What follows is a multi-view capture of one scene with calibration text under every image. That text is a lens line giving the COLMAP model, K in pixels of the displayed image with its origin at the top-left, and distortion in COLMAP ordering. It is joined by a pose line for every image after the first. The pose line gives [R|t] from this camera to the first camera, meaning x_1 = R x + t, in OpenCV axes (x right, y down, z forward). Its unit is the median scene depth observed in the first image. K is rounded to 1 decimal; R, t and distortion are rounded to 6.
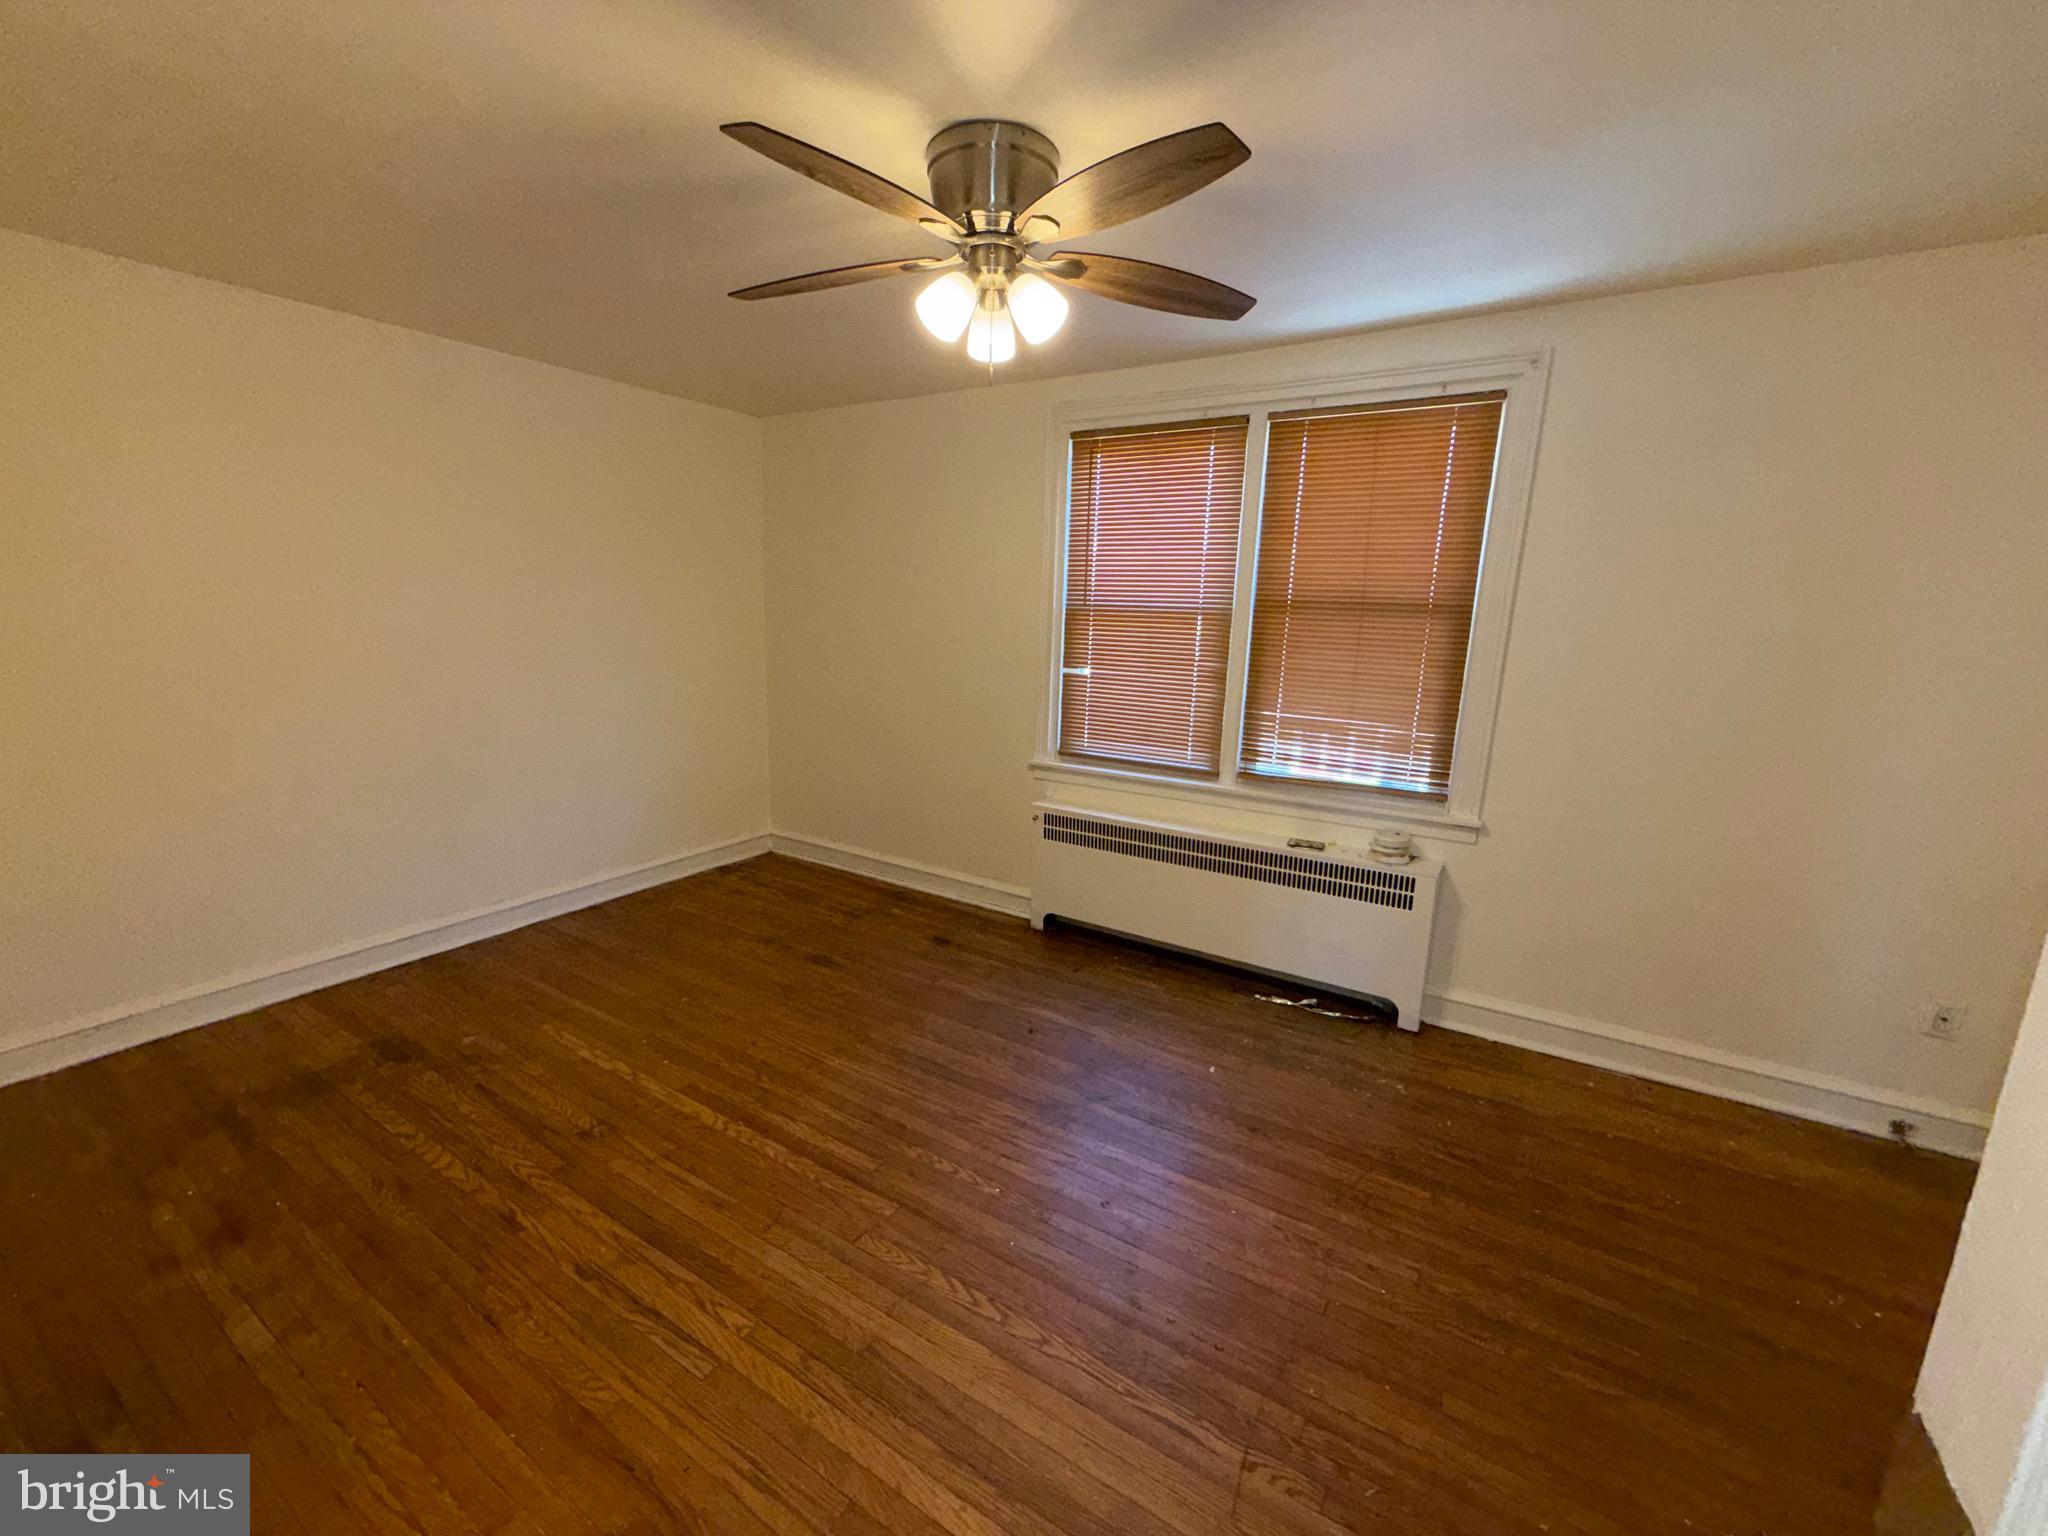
lens RADIAL K [[819.8, 0, 1021.6], [0, 819.8, 767.8], [0, 0, 1]] dist [0.003039, -0.000448]
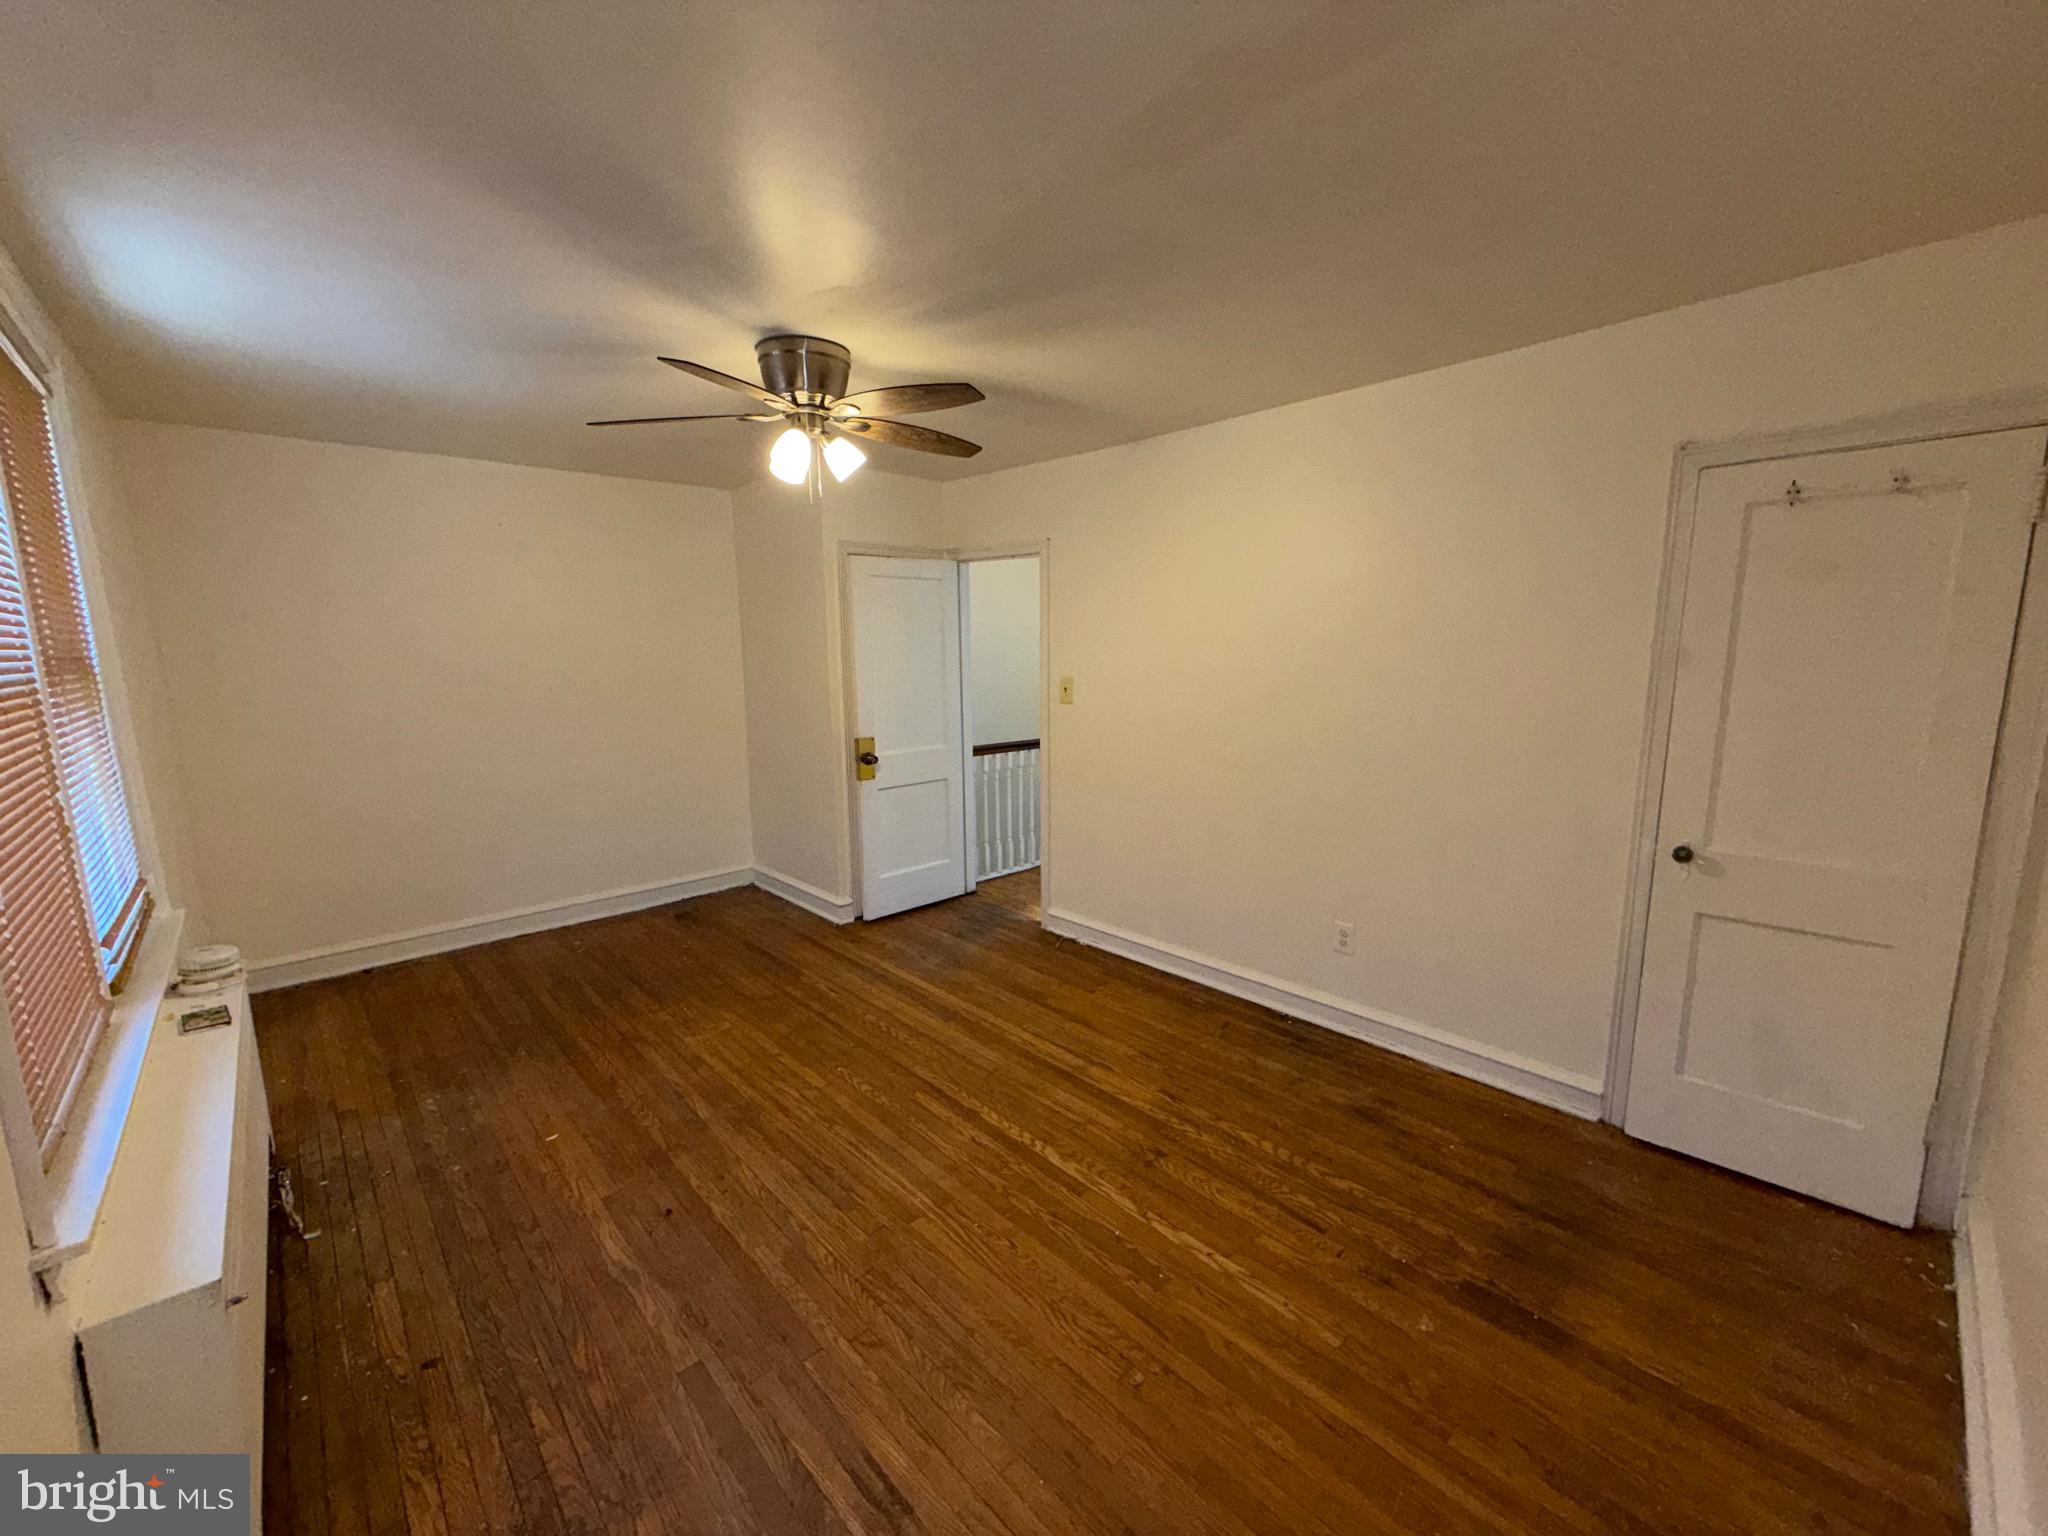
lens RADIAL K [[819.8, 0, 1018.5], [0, 819.8, 773.0], [0, 0, 1]] dist [0.003039, -0.000448]
pose [[-0.965030, -0.052228, 0.256883, -0.603600], [0.044106, 0.933630, 0.355514, -0.405472], [-0.258402, 0.354412, -0.898677, 1.833540]]
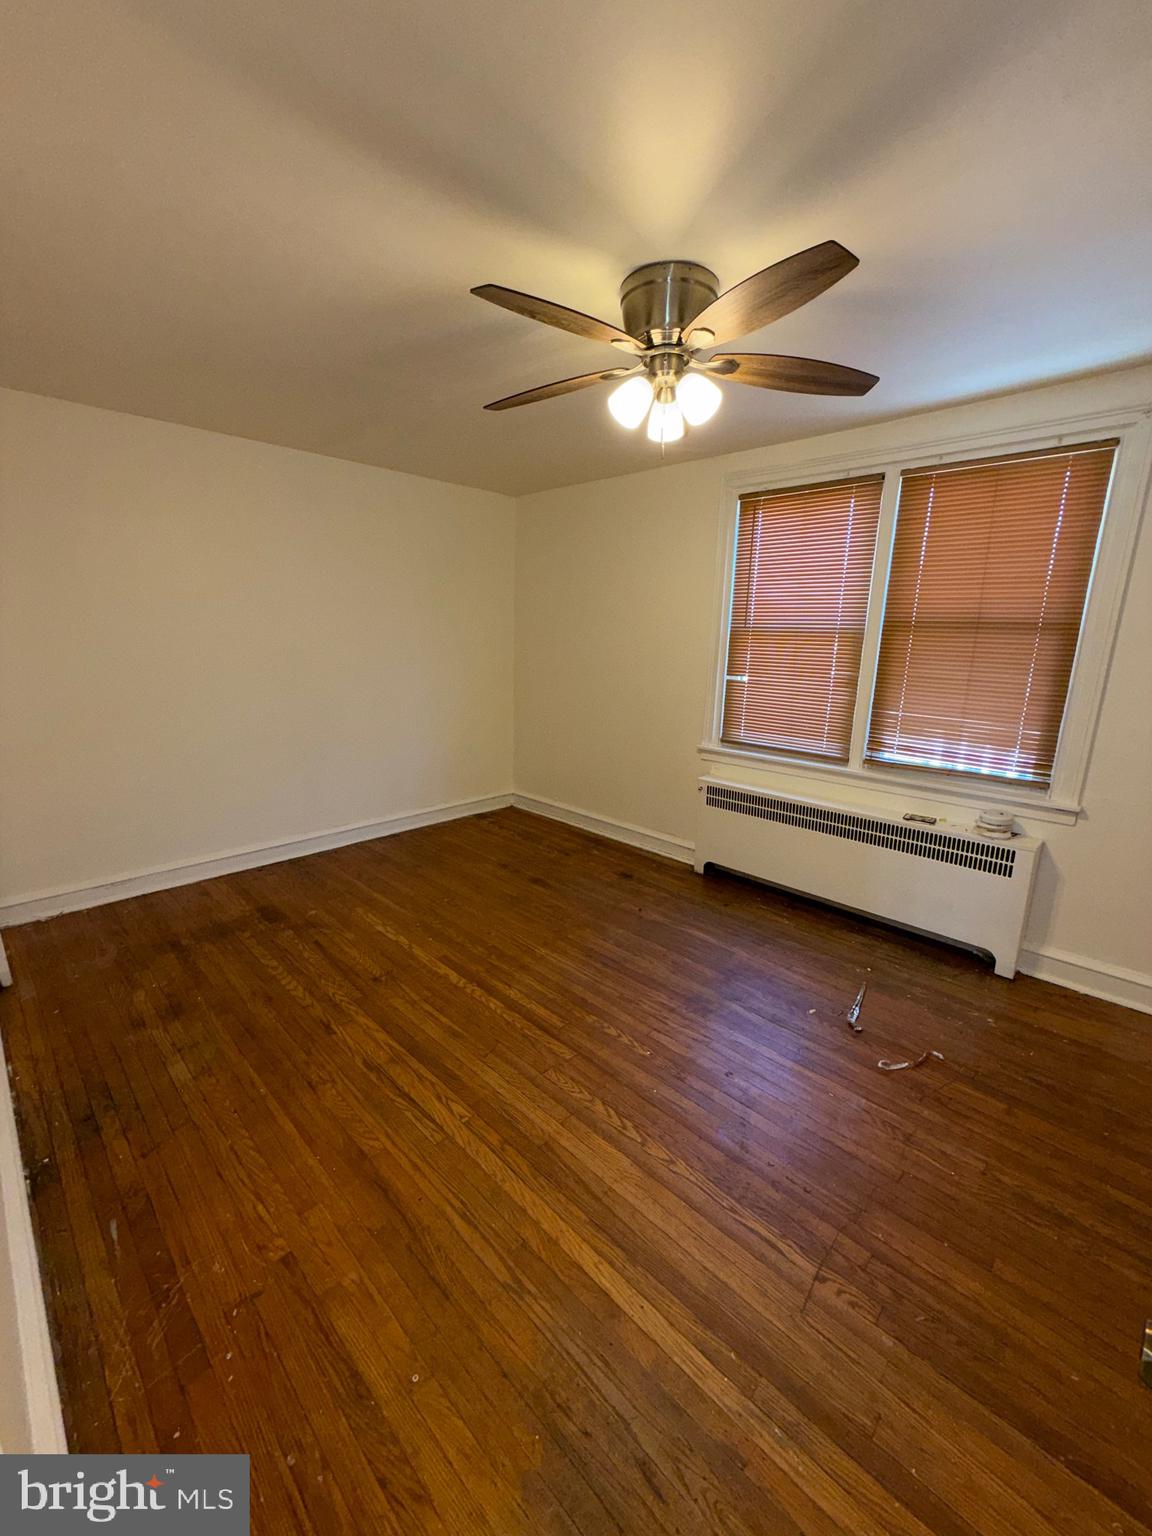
lens RADIAL K [[614.9, 0, 577.8], [0, 614.9, 760.7], [0, 0, 1]] dist [0.003039, -0.000448]
pose [[0.977321, 0.039354, -0.208073, 0.045223], [-0.038234, 0.999225, 0.009405, 0.023120], [0.208282, -0.001237, 0.978068, -0.020366]]
